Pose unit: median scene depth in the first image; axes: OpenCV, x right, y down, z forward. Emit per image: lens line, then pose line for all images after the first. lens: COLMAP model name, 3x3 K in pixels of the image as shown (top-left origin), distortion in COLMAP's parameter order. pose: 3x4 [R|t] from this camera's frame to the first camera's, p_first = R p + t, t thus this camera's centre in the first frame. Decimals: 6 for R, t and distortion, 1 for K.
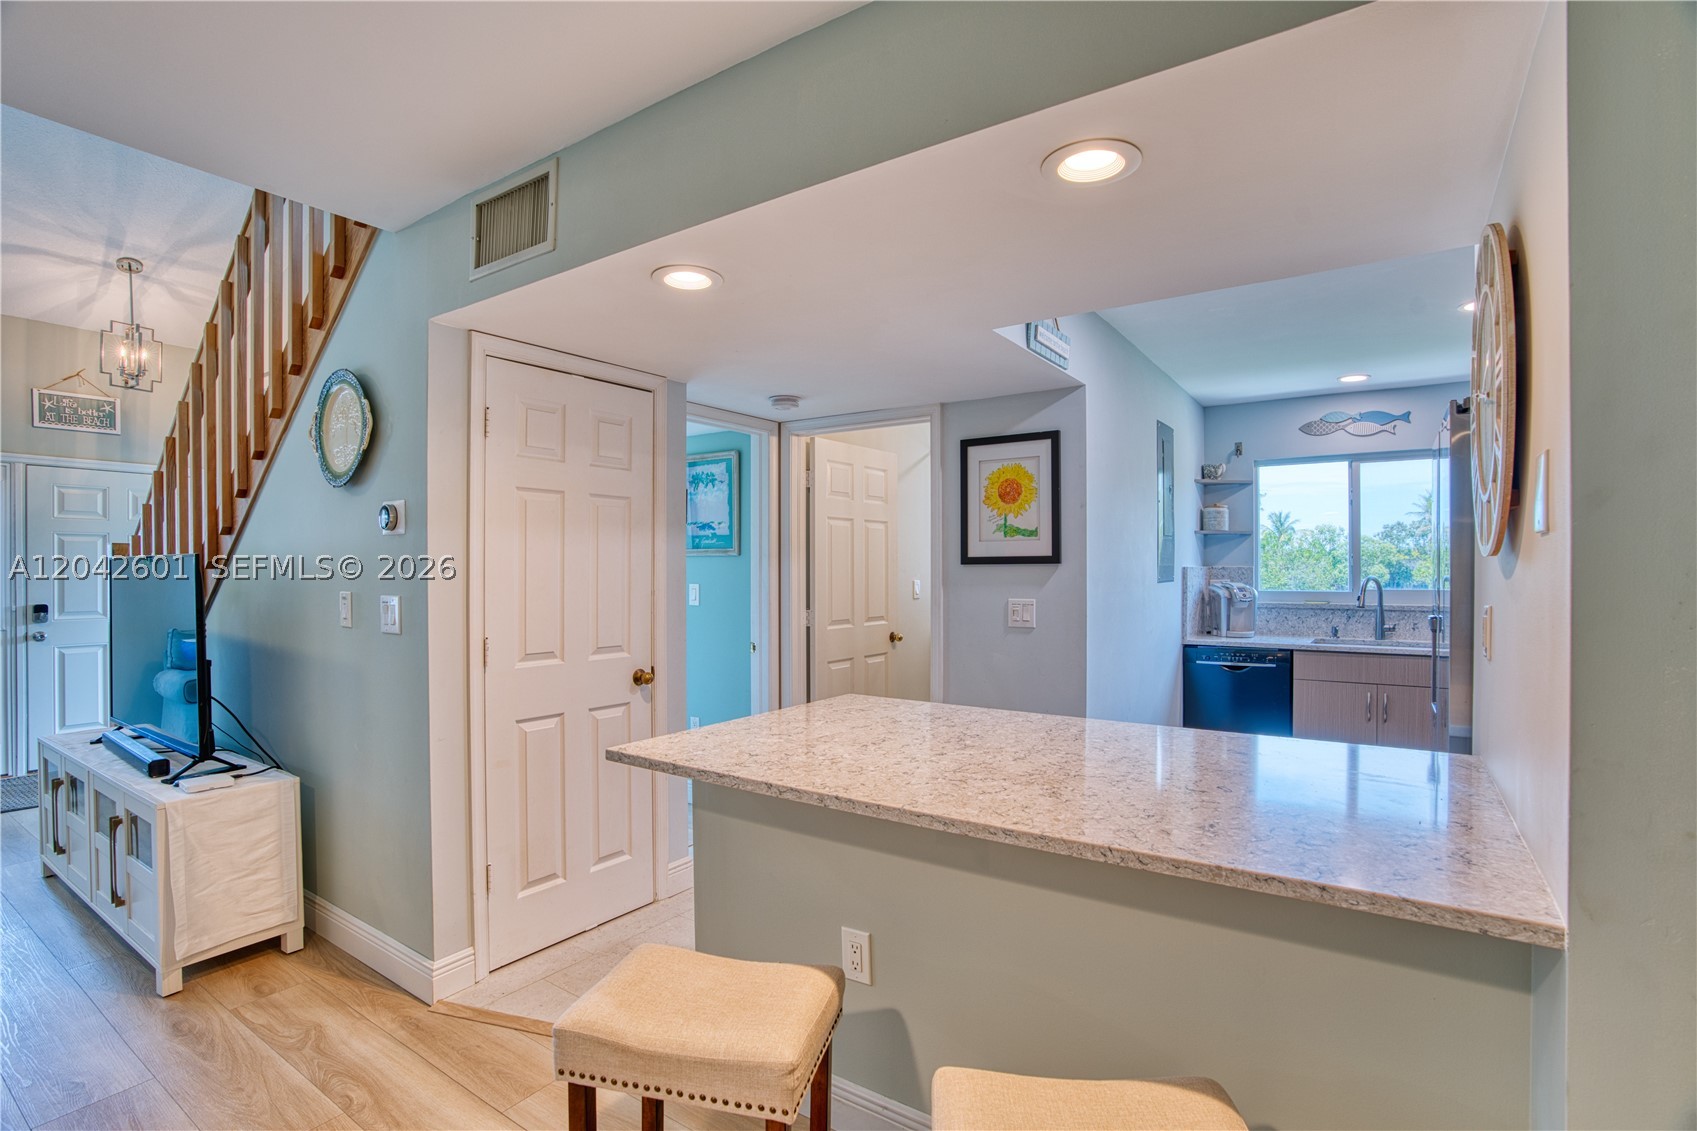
lens RADIAL K [[788.4, 0, 853.9], [0, 788.4, 572.5], [0, 0, 1]] dist [-0.057122, 0.021784]
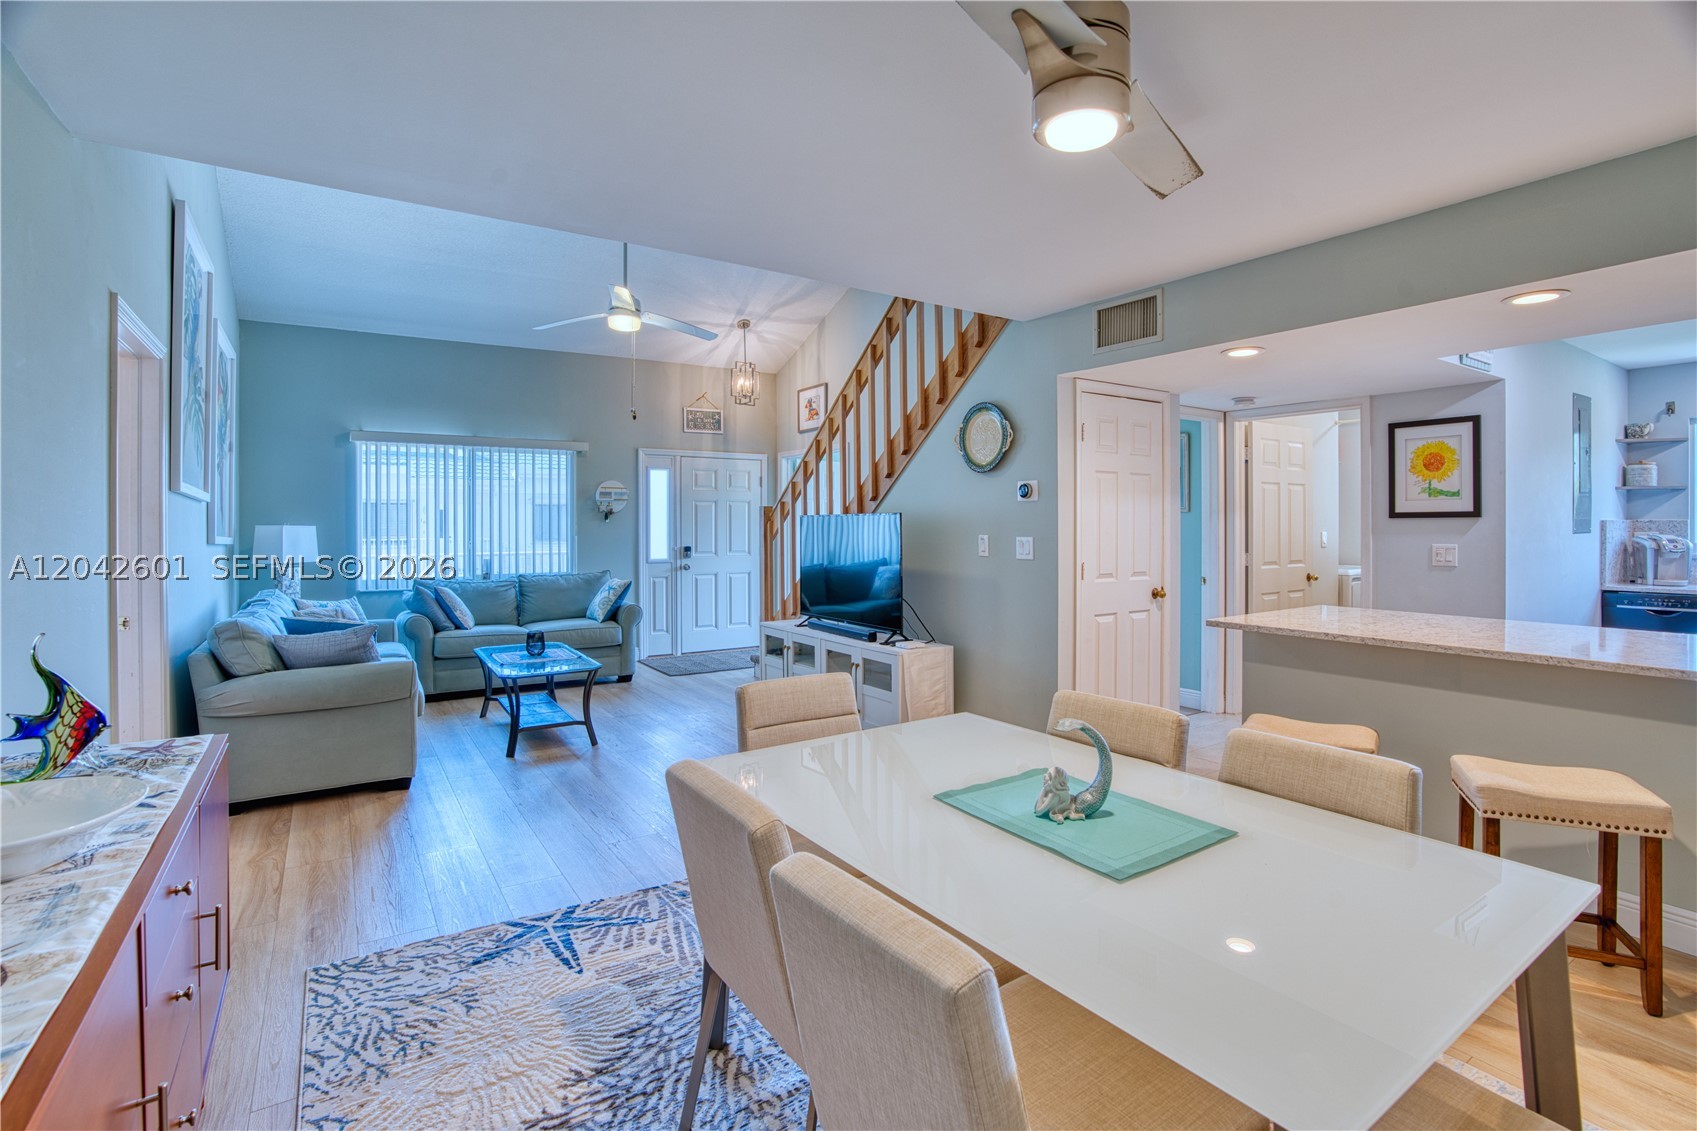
lens RADIAL K [[788.4, 0, 860.1], [0, 788.4, 529.7], [0, 0, 1]] dist [-0.057122, 0.021784]
pose [[0.929727, 0.001687, -0.368247, -0.164499], [-0.001030, 0.999998, 0.001982, 0.005676], [0.368249, -0.001464, 0.929726, -0.405086]]
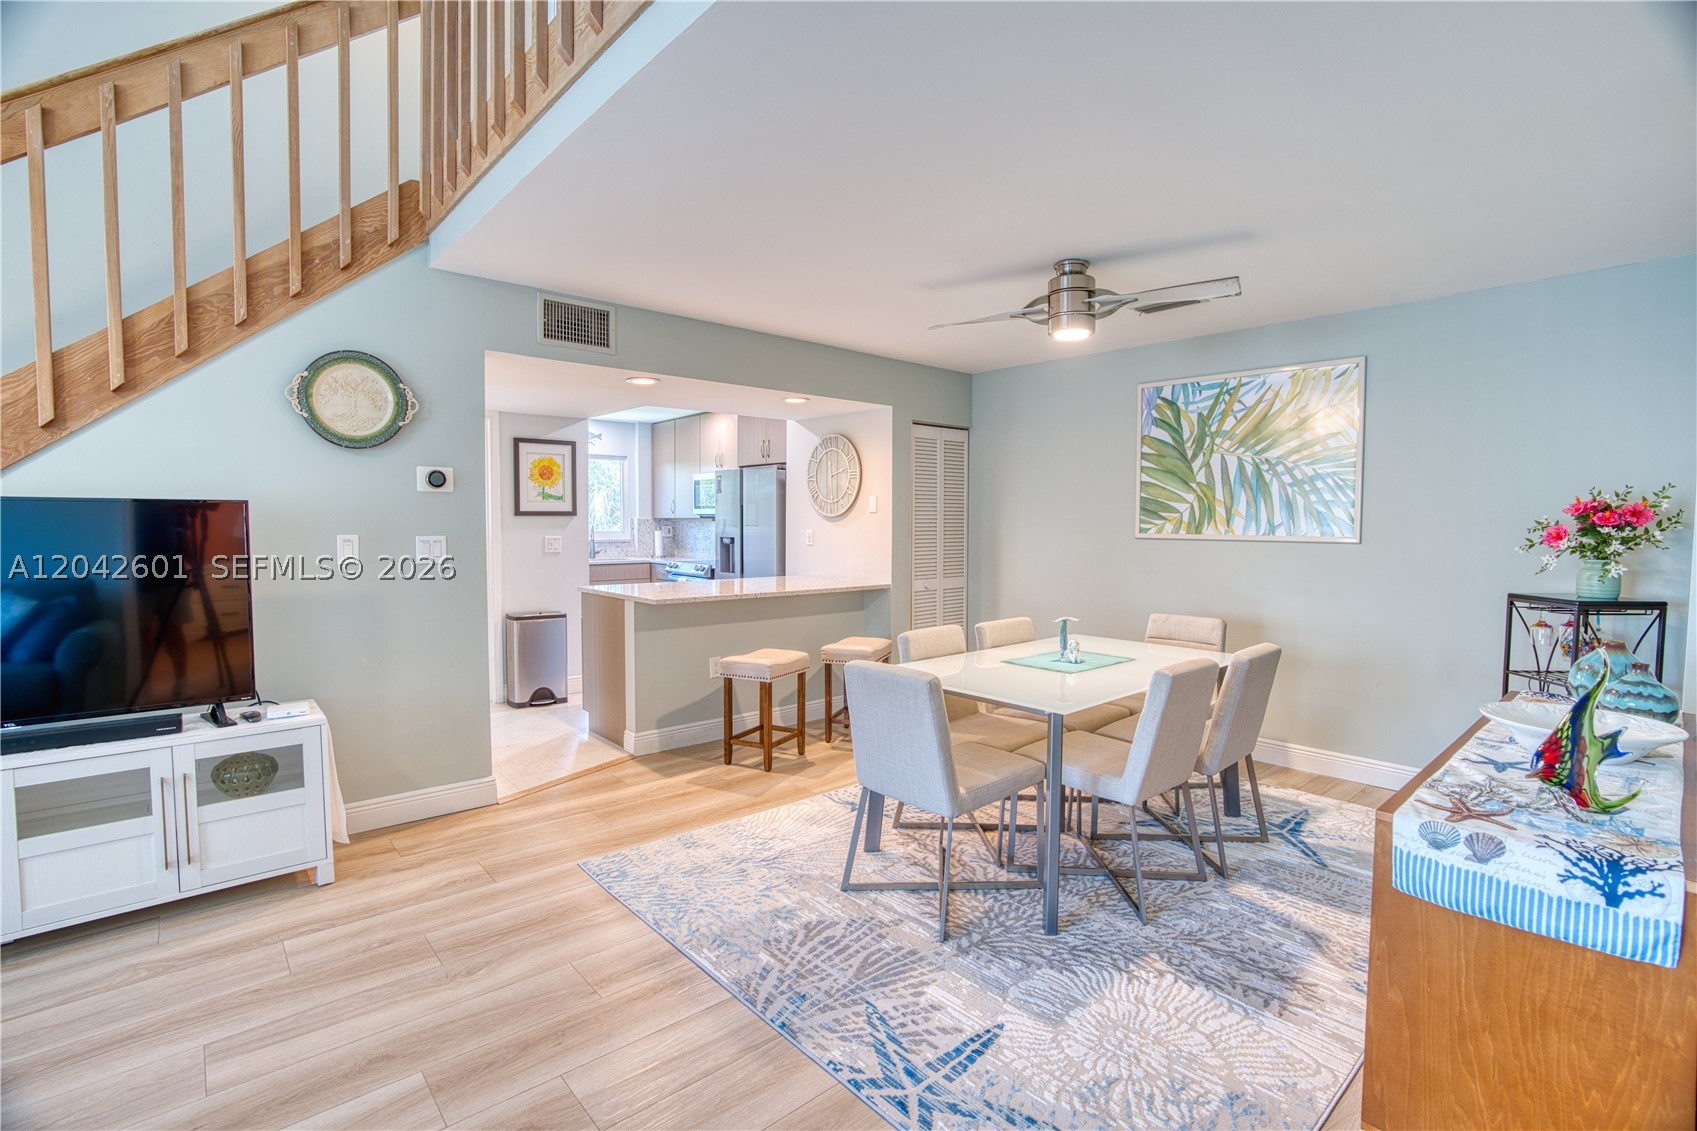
lens RADIAL K [[788.4, 0, 834.7], [0, 788.4, 554.0], [0, 0, 1]] dist [-0.057122, 0.021784]
pose [[0.252854, -0.037184, 0.966790, -0.970351], [0.000186, 0.999263, 0.038384, 0.005350], [-0.967504, -0.009526, 0.252675, -0.020322]]
